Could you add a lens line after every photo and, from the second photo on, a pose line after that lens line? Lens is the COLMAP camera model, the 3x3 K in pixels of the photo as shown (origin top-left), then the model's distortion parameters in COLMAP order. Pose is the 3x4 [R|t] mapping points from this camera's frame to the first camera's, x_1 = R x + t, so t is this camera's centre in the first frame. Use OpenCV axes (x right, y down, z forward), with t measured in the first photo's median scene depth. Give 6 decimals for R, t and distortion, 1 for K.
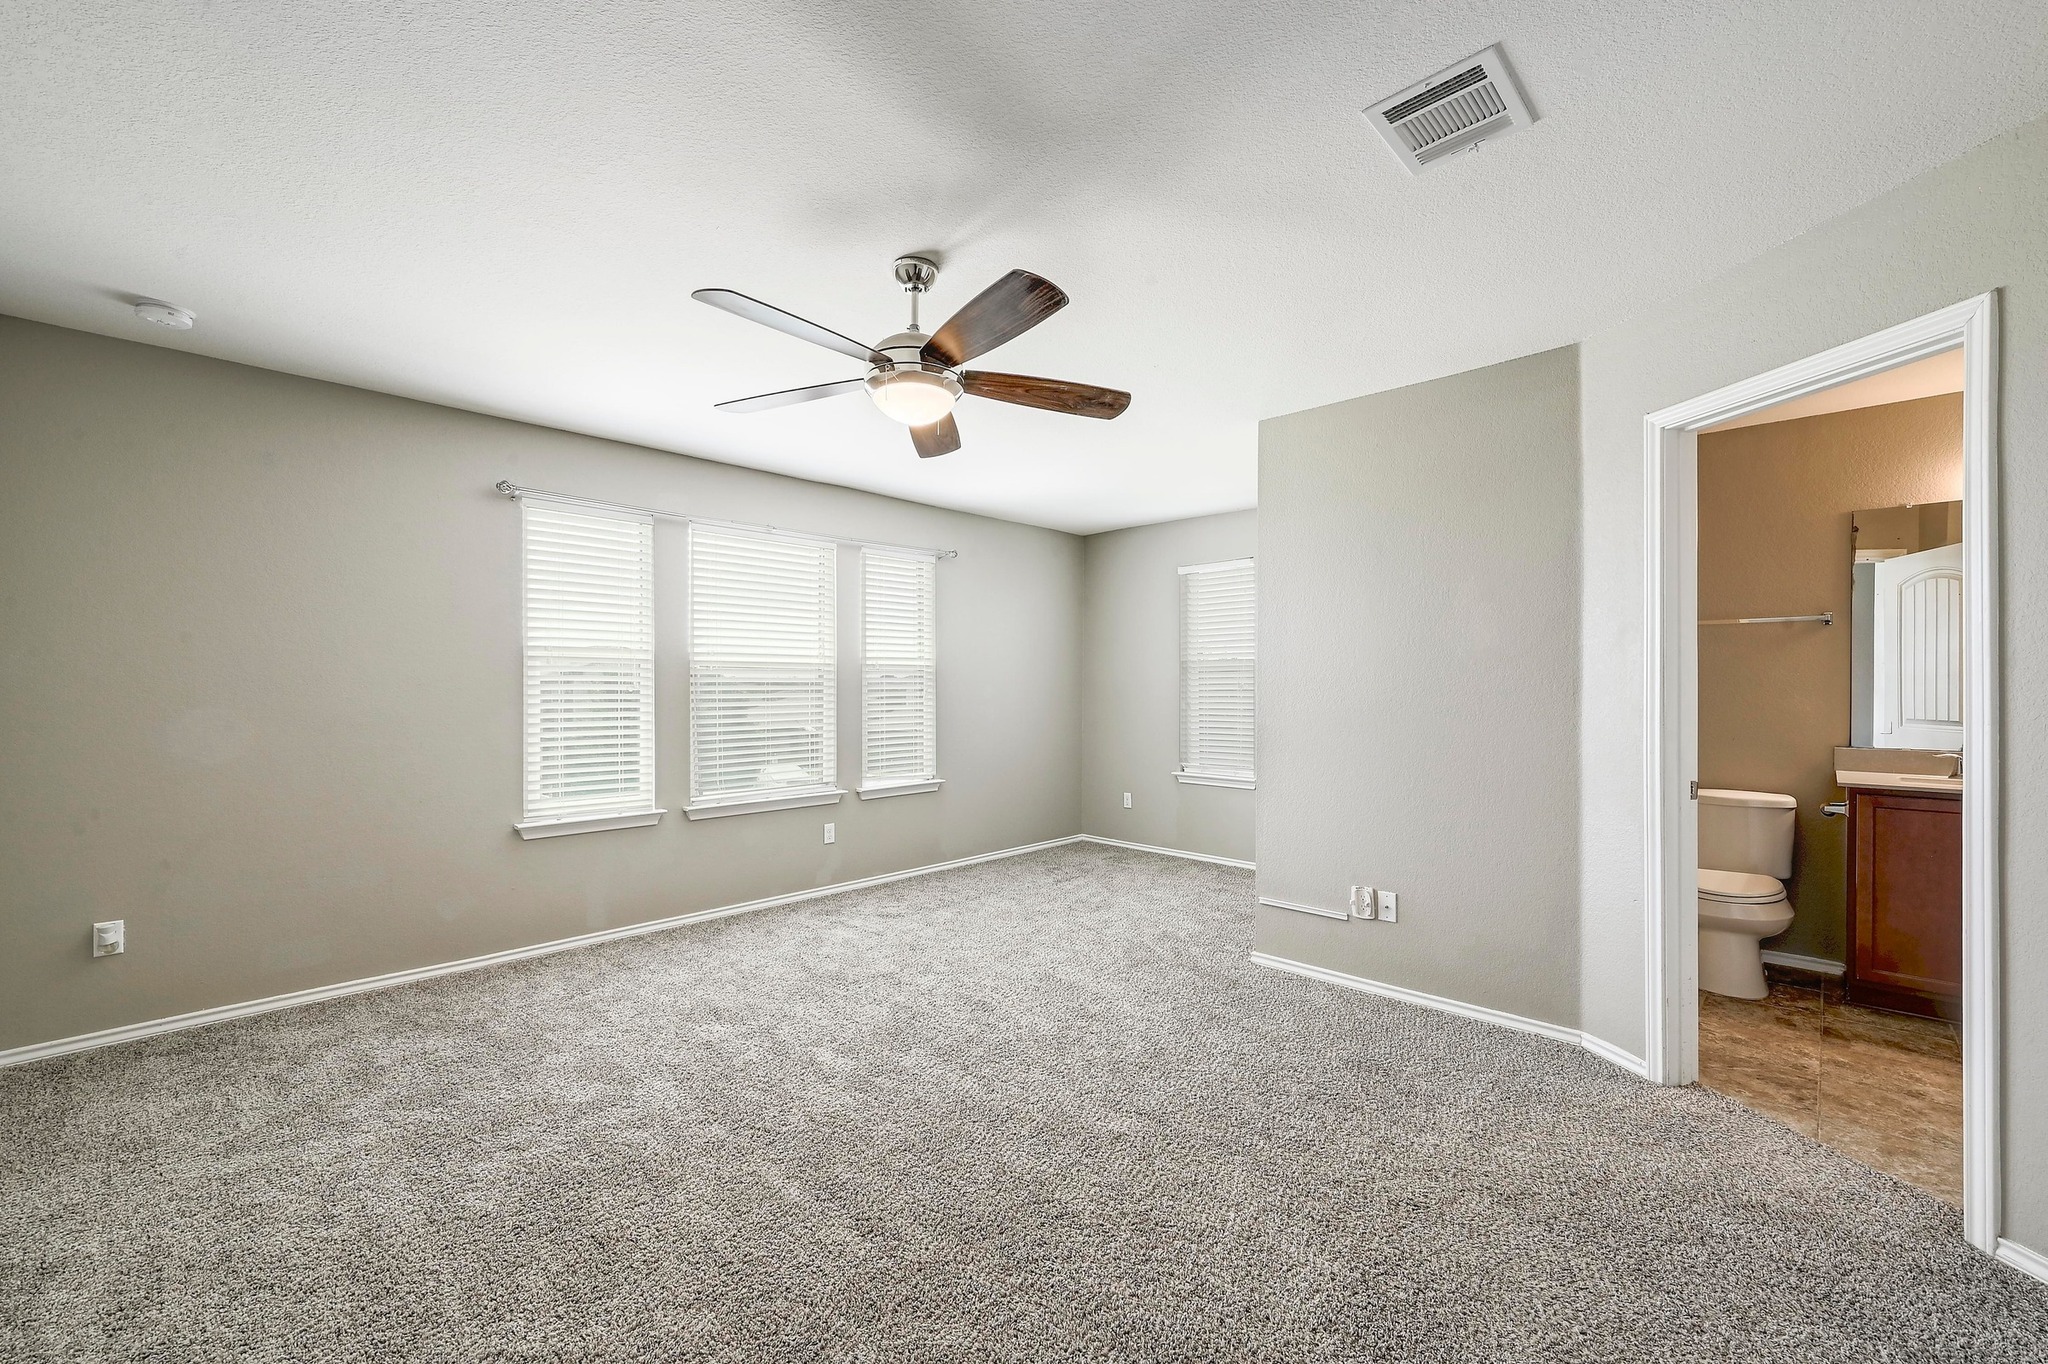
lens RADIAL K [[824.0, 0, 1024.0], [0, 824.0, 682.0], [0, 0, 1]] dist [-0.000063, 0.000222]
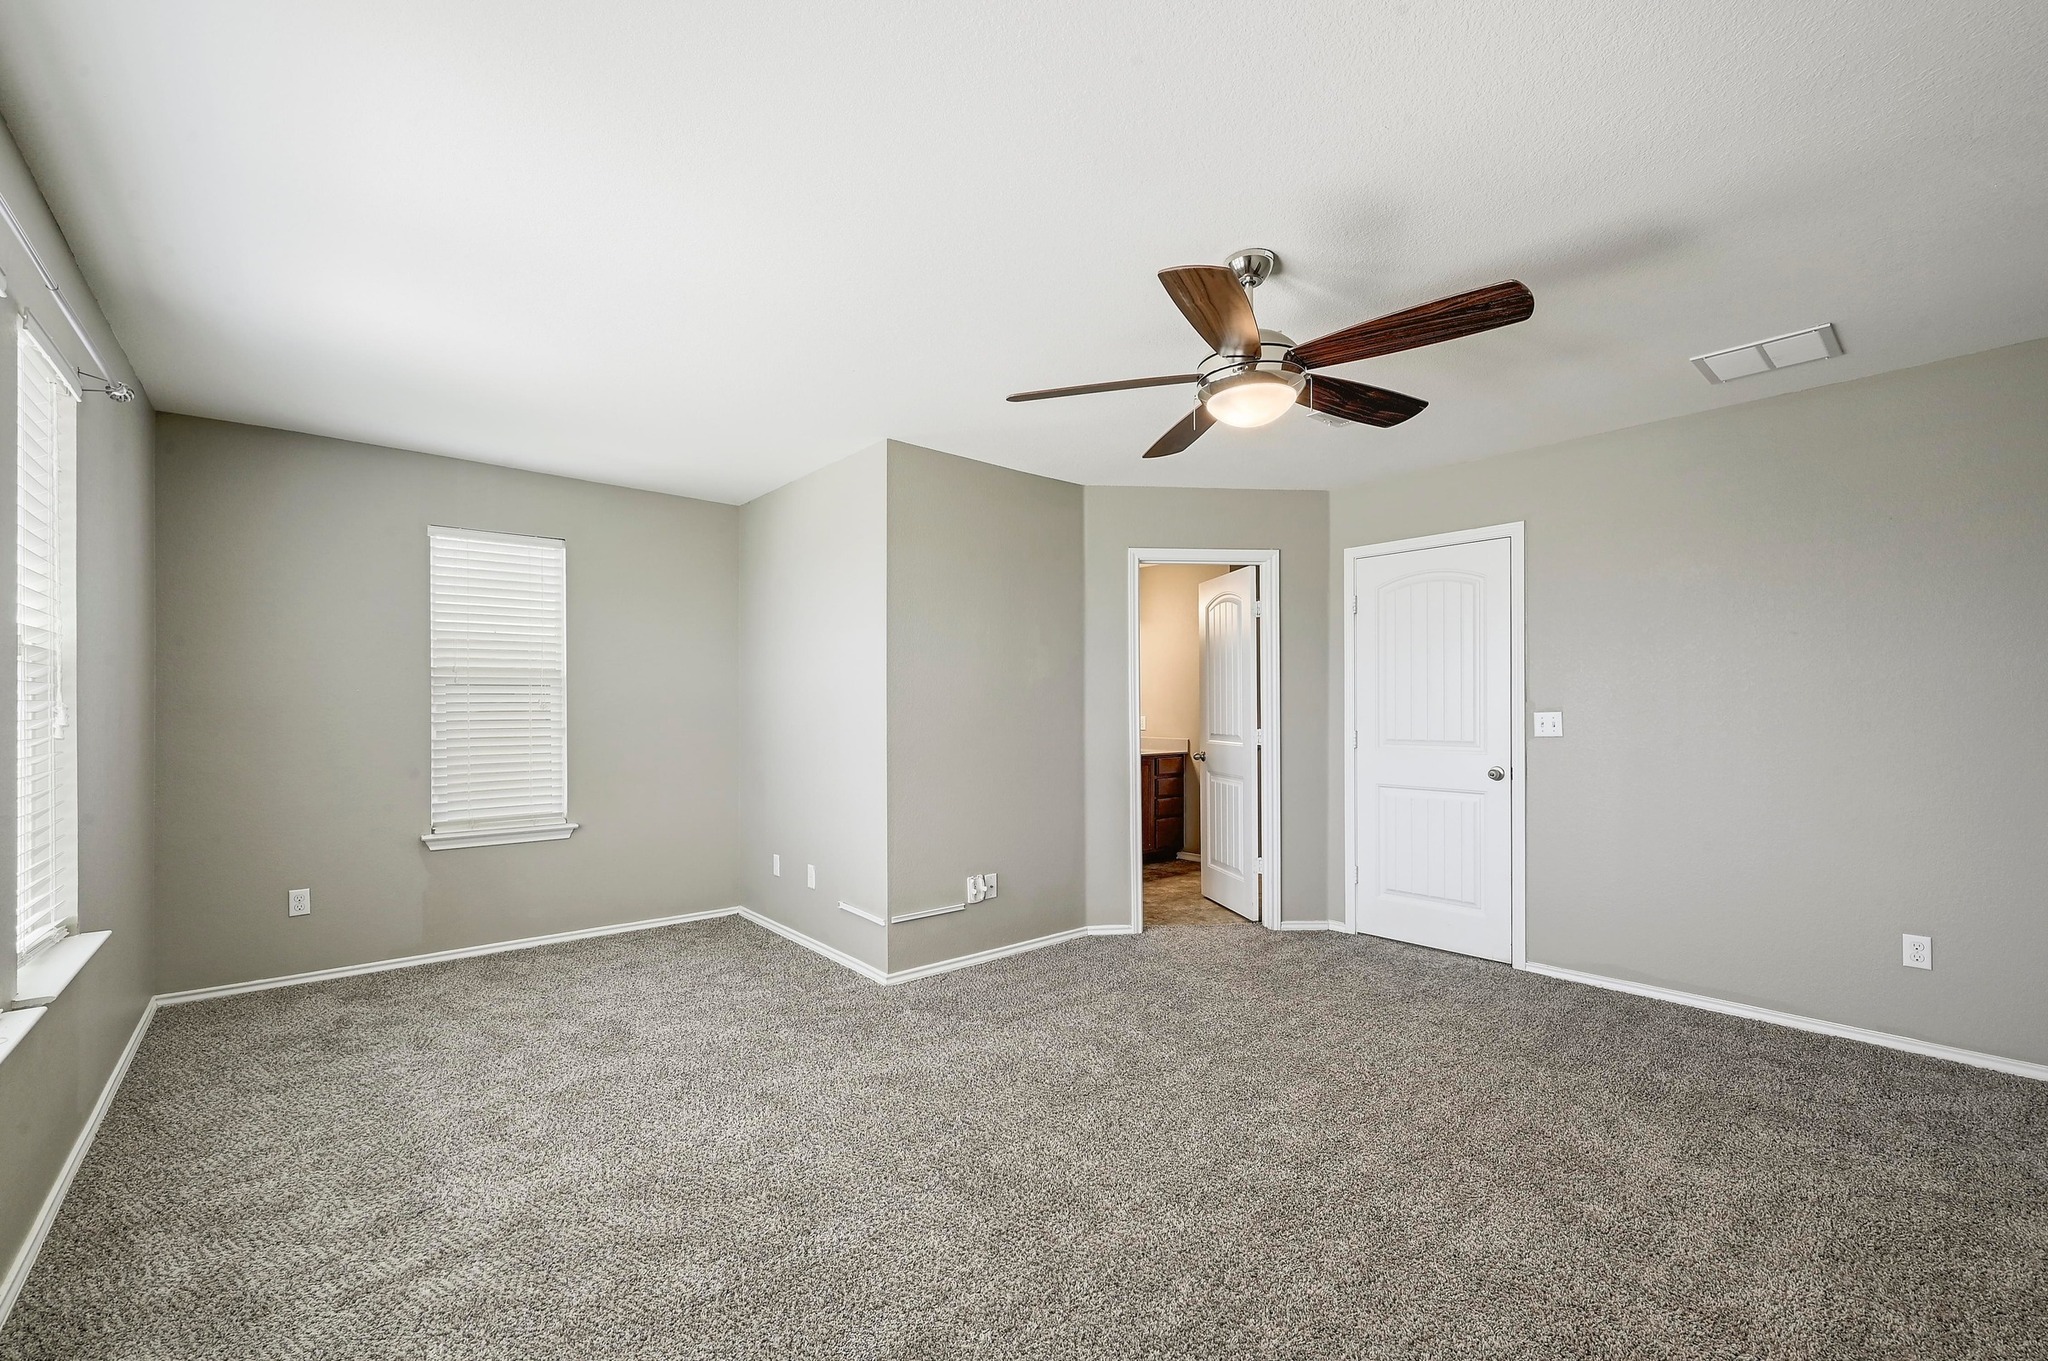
lens RADIAL K [[824.0, 0, 1024.0], [0, 824.0, 680.5], [0, 0, 1]] dist [-0.000063, 0.000222]
pose [[0.085330, 0.038440, 0.995611, -0.754433], [-0.005212, 0.999259, -0.038134, 0.014250], [-0.996339, -0.001936, 0.085467, 0.817187]]
